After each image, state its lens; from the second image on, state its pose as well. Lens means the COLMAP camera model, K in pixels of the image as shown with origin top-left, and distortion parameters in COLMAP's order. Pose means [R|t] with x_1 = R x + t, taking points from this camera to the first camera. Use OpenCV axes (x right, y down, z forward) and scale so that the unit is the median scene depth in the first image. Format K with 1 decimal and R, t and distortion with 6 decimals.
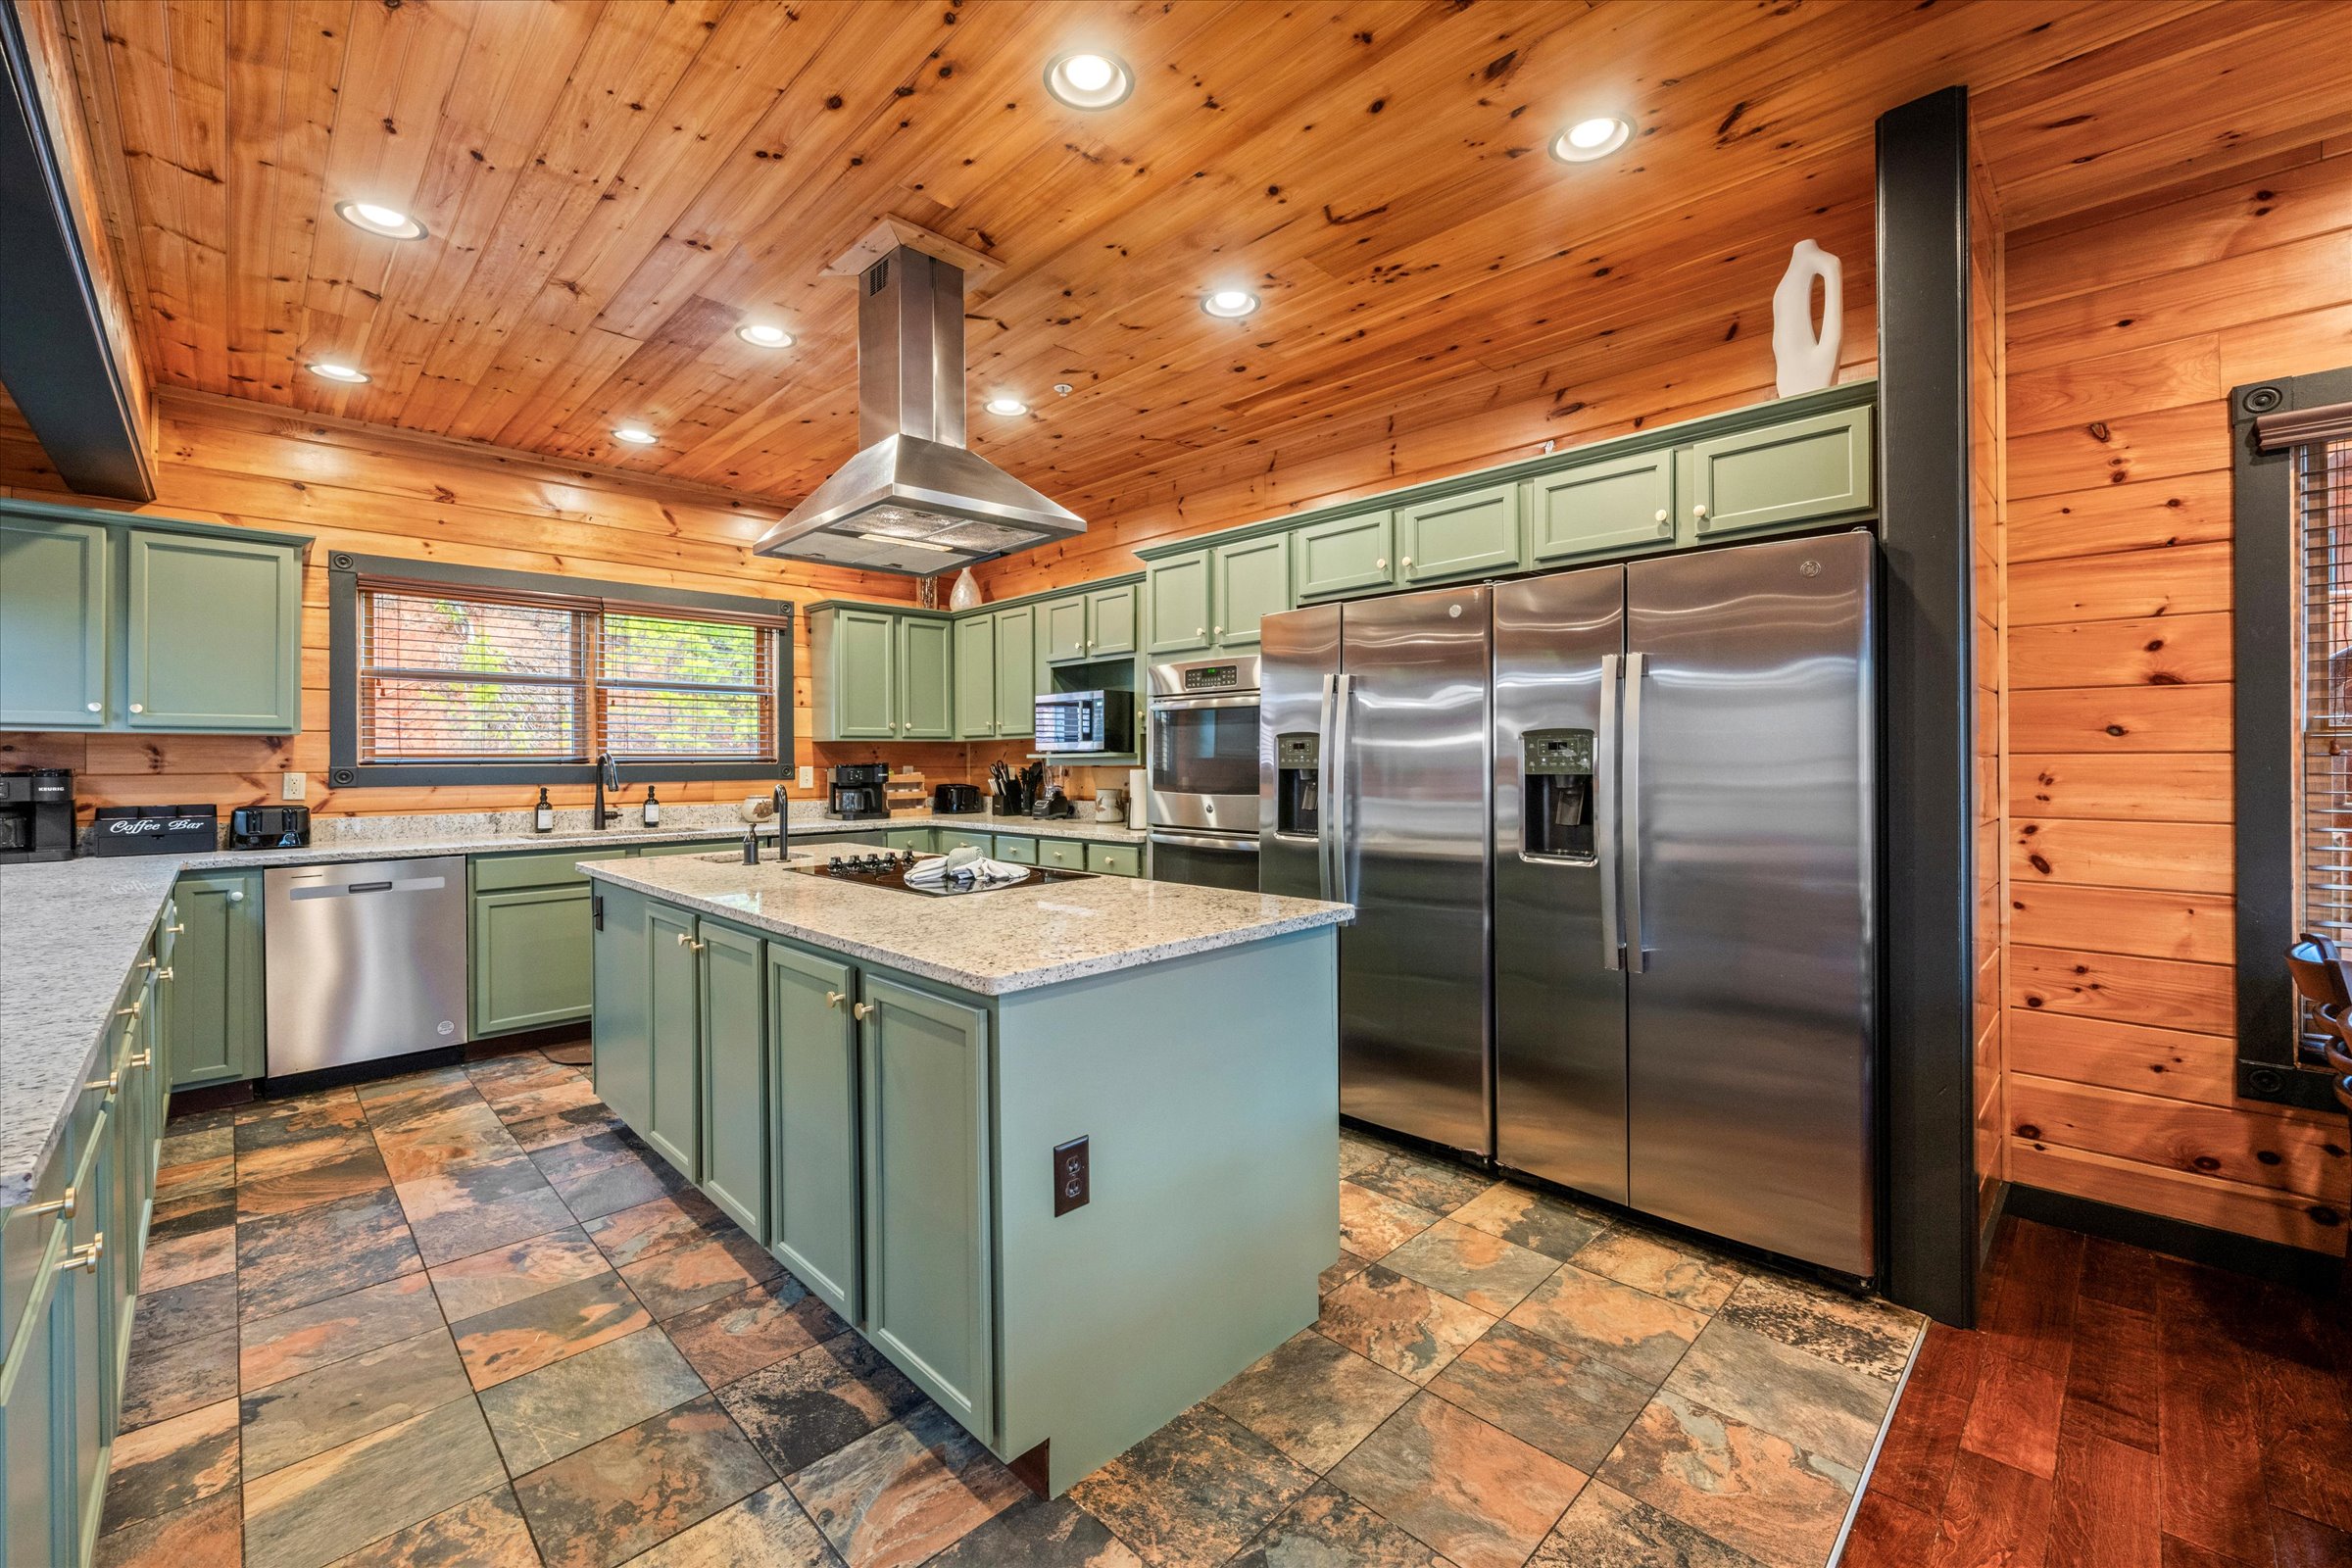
lens RADIAL K [[962.8, 0, 1182.2], [0, 962.8, 764.4], [0, 0, 1]] dist [-0.001839, -0.000038]
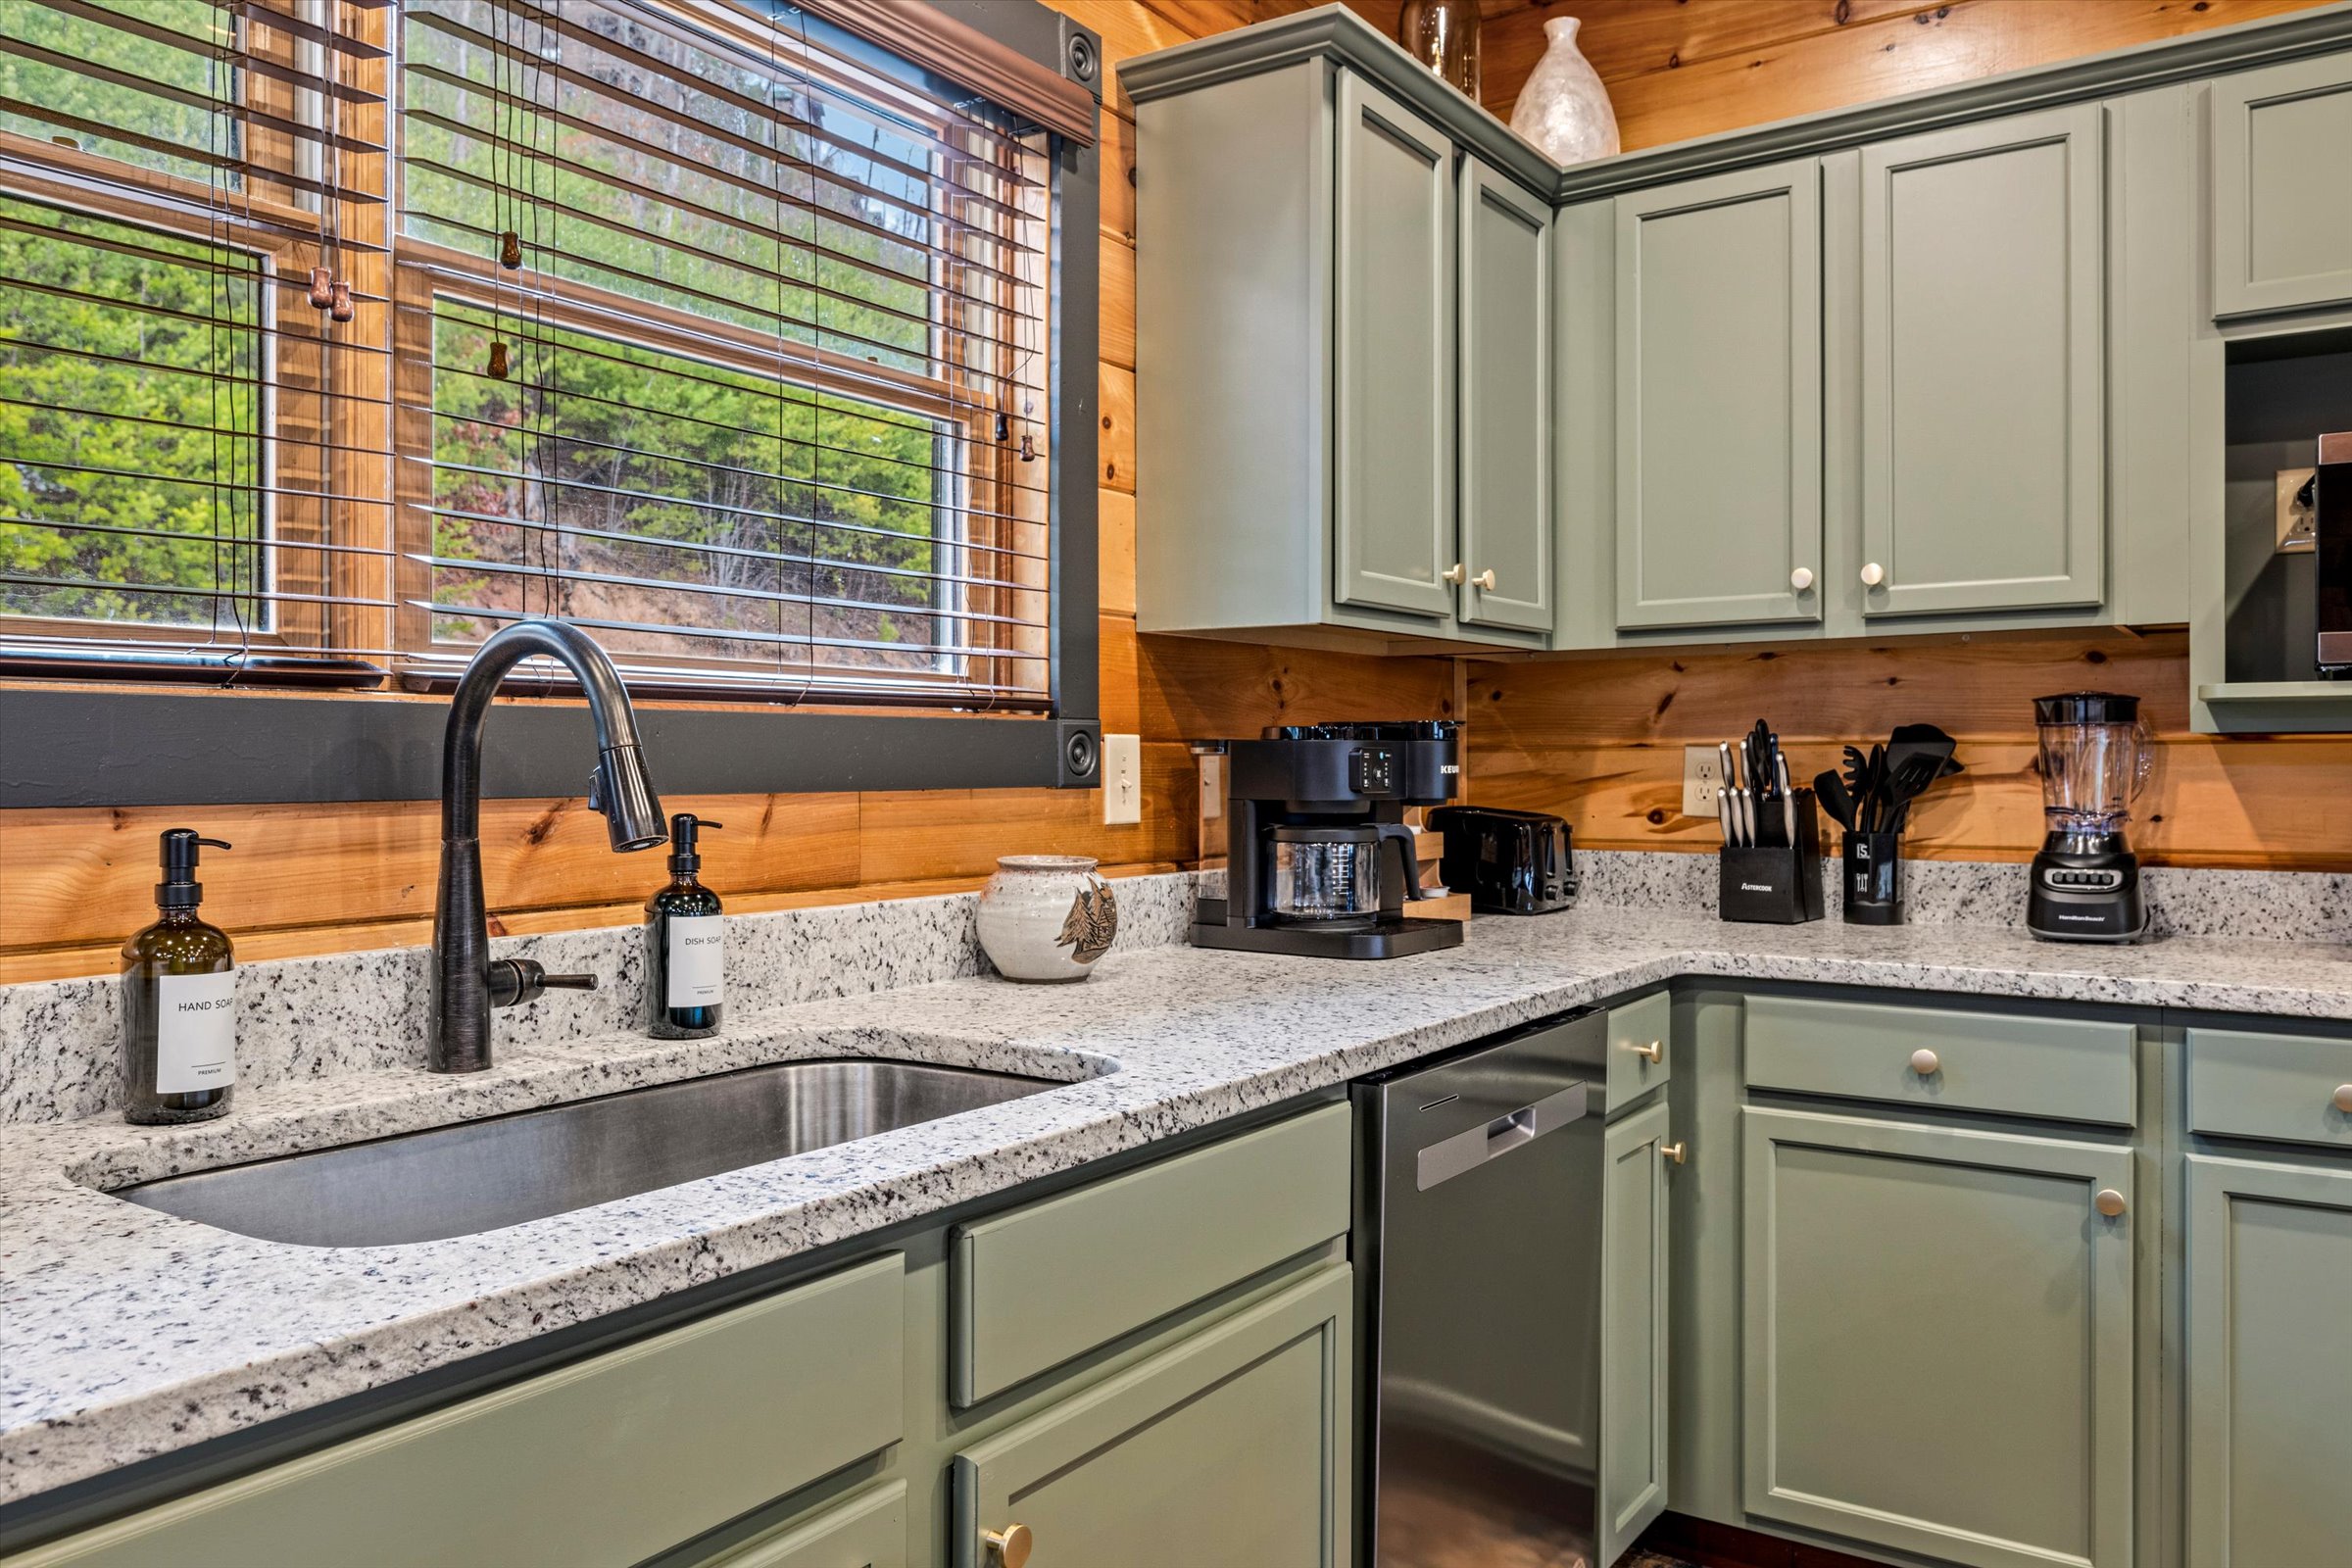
lens RADIAL K [[1708.4, 0, 1176.2], [0, 1708.4, 780.6], [0, 0, 1]] dist [0.006206, -0.001359]
pose [[0.982048, 0.001909, 0.188620, -0.559288], [-0.002227, 0.999996, 0.001476, 0.016173], [-0.188616, -0.001870, 0.982049, 0.701888]]
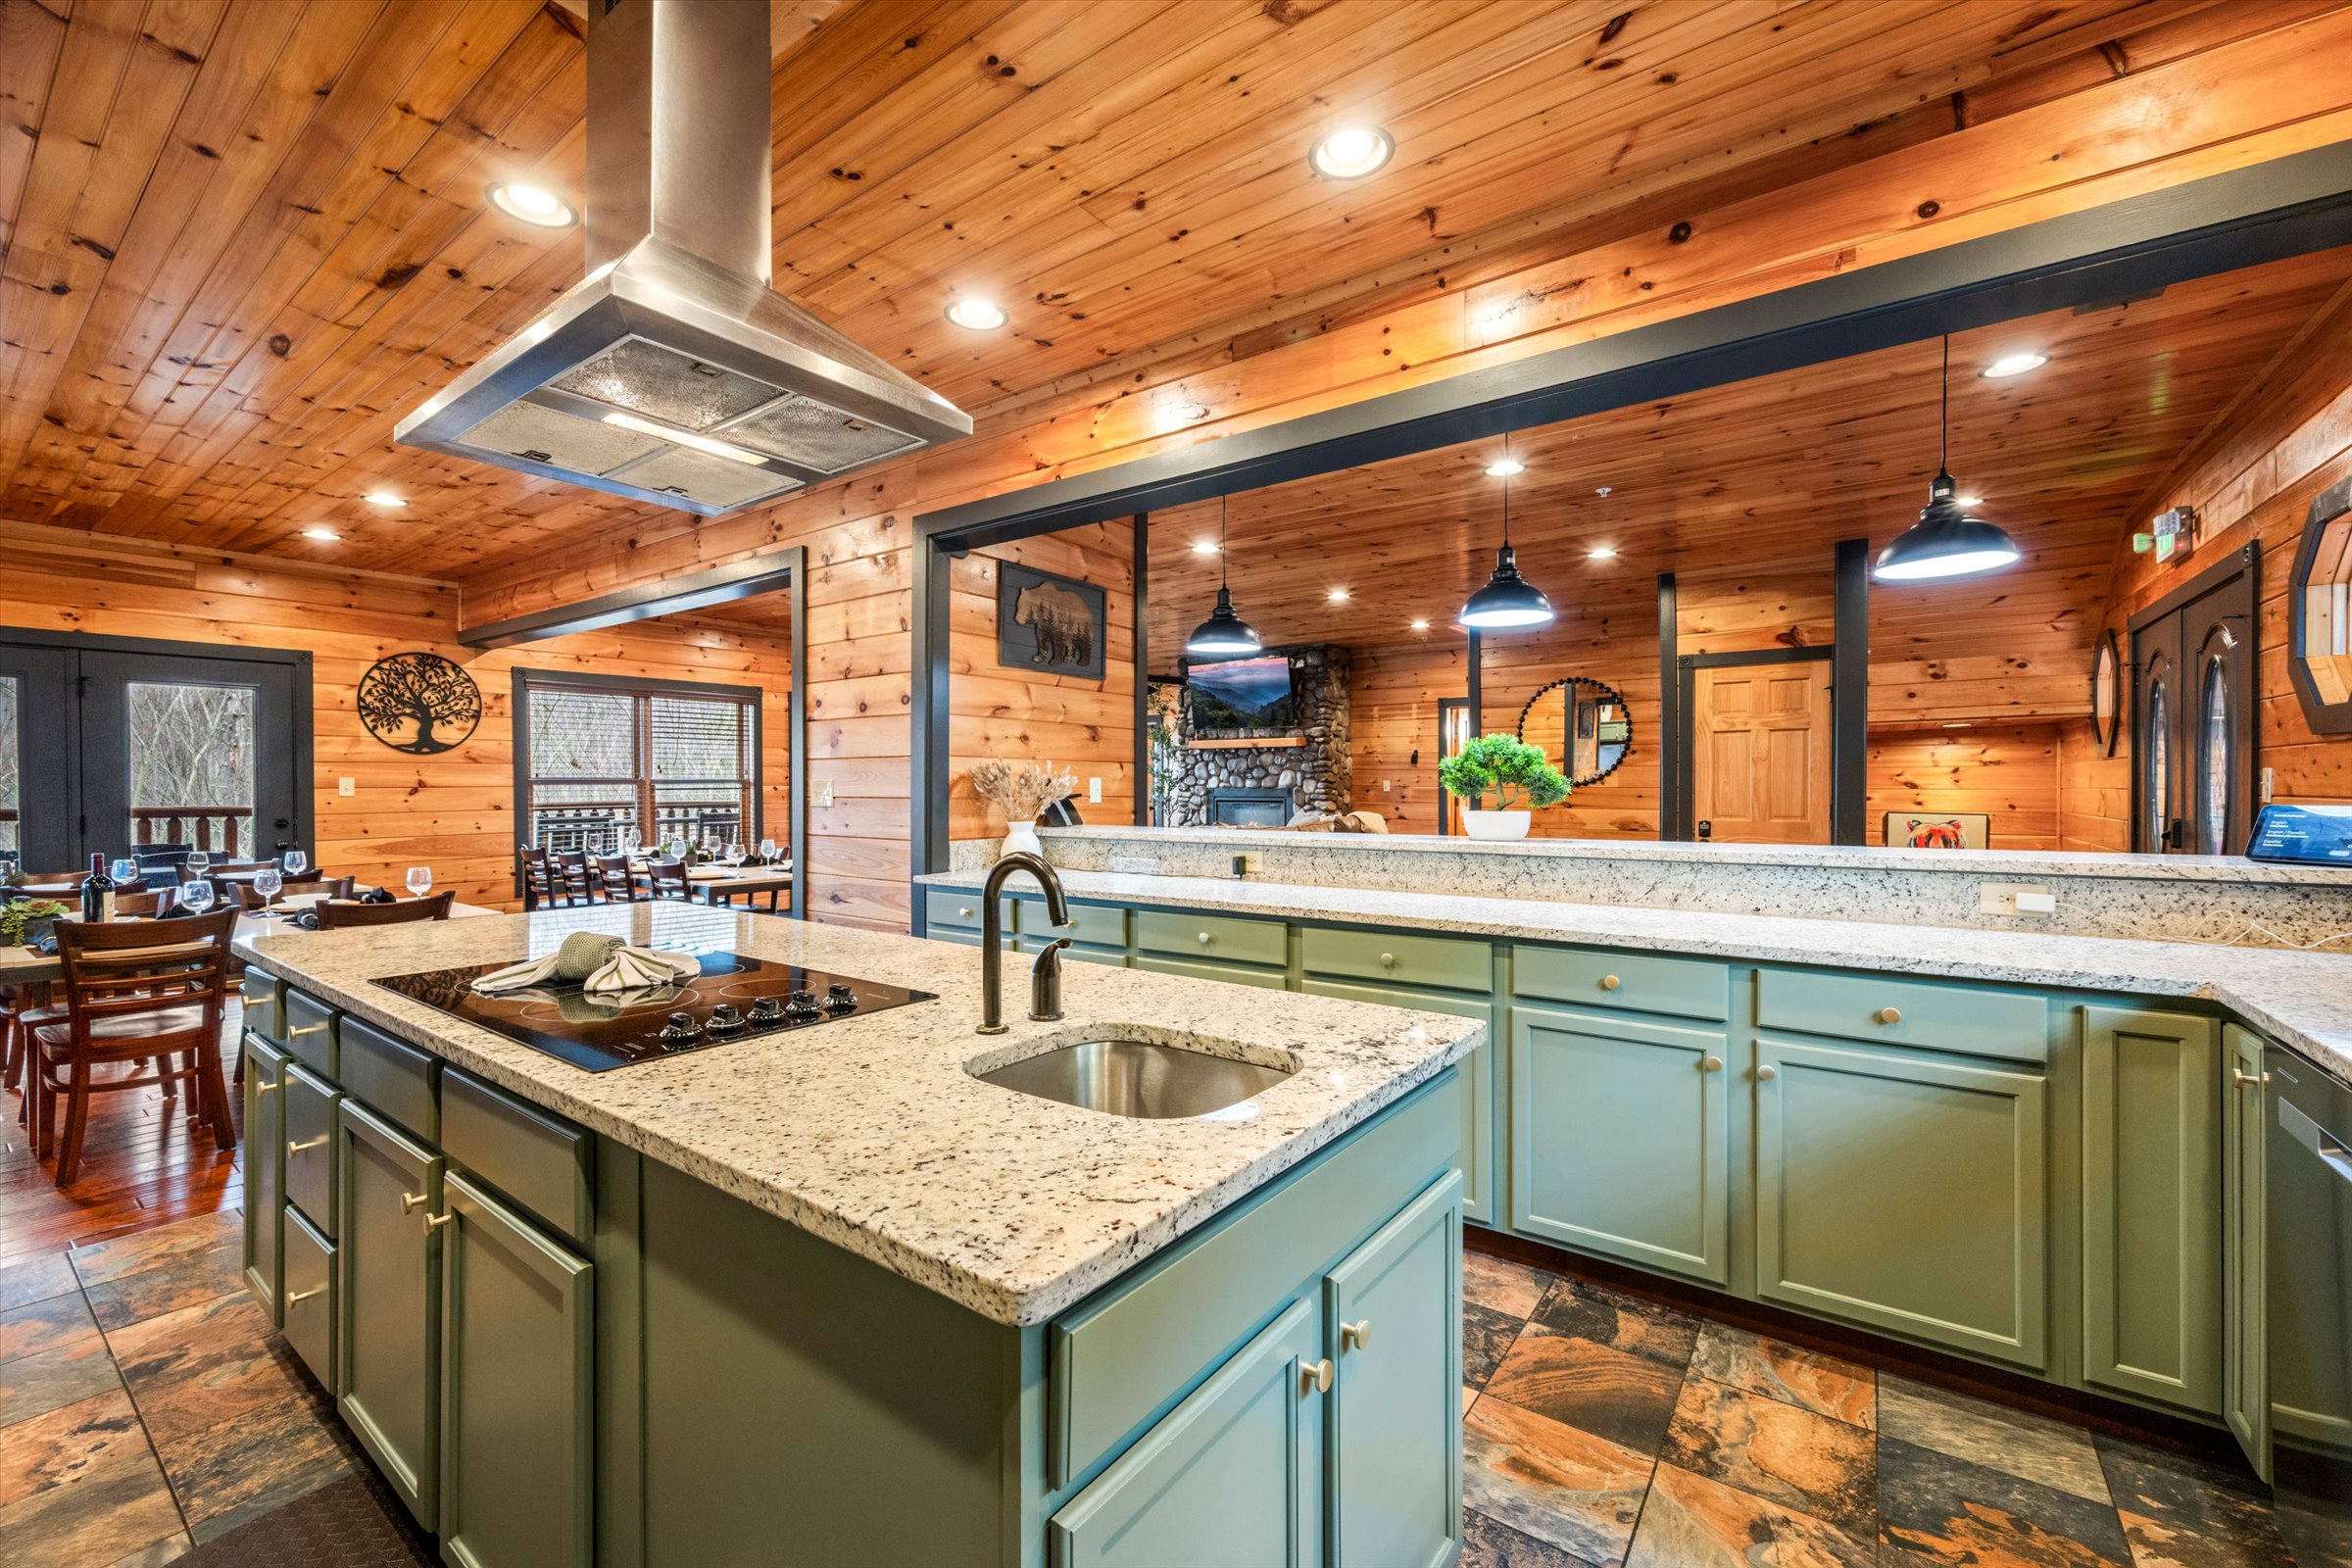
lens RADIAL K [[962.8, 0, 1178.6], [0, 962.8, 786.1], [0, 0, 1]] dist [-0.001839, -0.000038]
pose [[-0.988059, 0.007704, -0.153883, -0.312457], [0.006920, 0.999960, 0.005636, -0.005971], [0.153920, 0.004504, -0.988073, 1.039229]]
